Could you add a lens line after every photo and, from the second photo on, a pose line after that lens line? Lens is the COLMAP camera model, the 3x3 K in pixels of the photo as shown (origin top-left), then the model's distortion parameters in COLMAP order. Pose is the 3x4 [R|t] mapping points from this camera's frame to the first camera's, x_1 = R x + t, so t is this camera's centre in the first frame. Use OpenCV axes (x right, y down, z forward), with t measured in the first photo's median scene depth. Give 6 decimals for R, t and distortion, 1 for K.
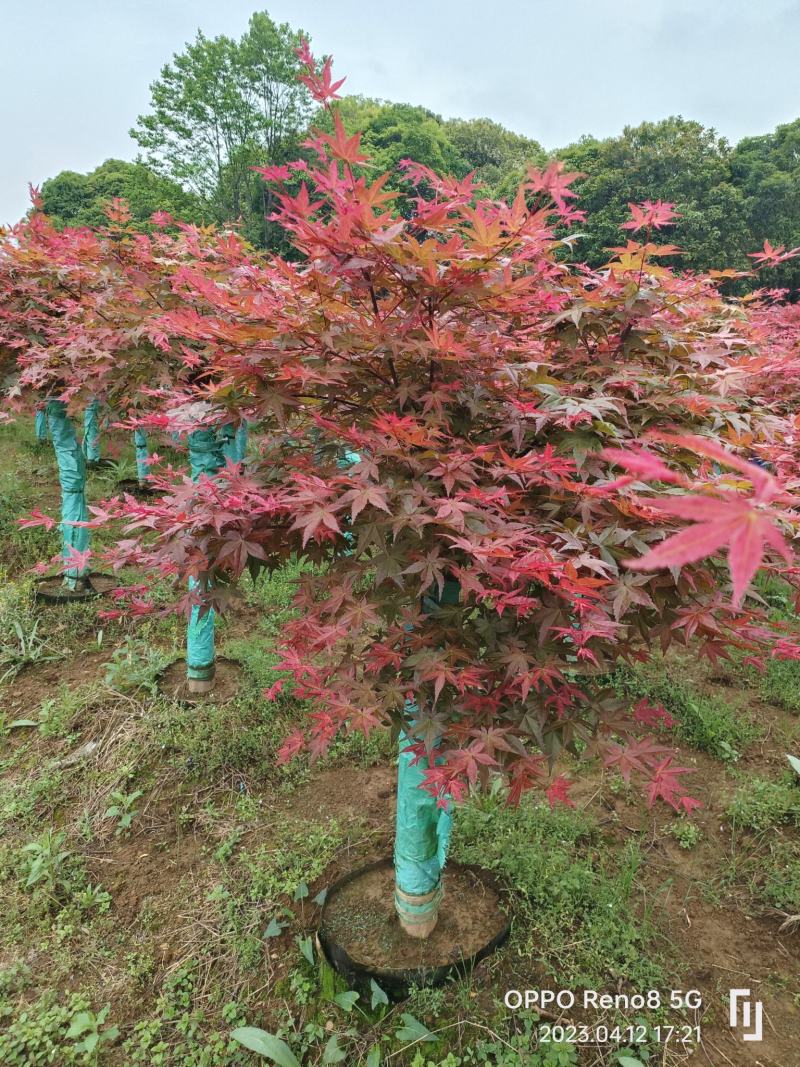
lens RADIAL K [[811.9, 0, 400.0], [0, 811.9, 533.5], [0, 0, 1]] dist [-0.000325, -0.004169]
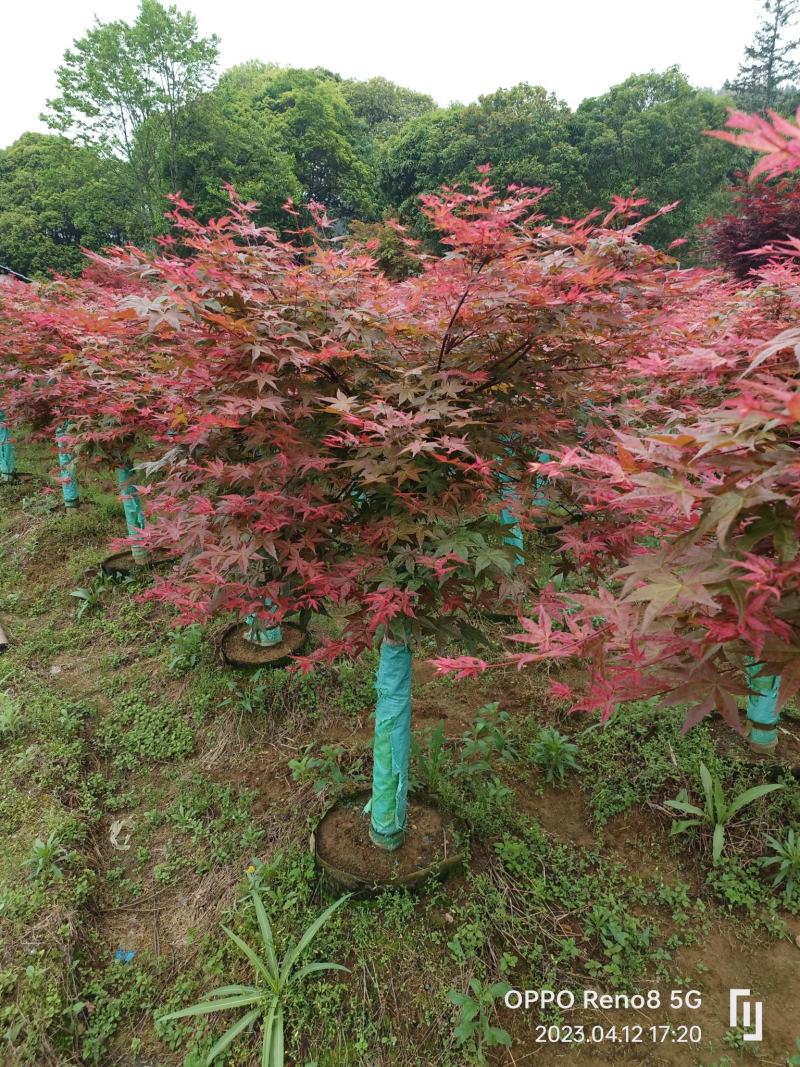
lens RADIAL K [[756.8, 0, 400.0], [0, 756.8, 533.5], [0, 0, 1]] dist [-0.001513, -0.004615]
pose [[0.995303, -0.073986, 0.062440, 0.046554], [0.068395, 0.993825, 0.087371, 0.014826], [-0.068519, -0.082690, 0.994217, -0.097669]]
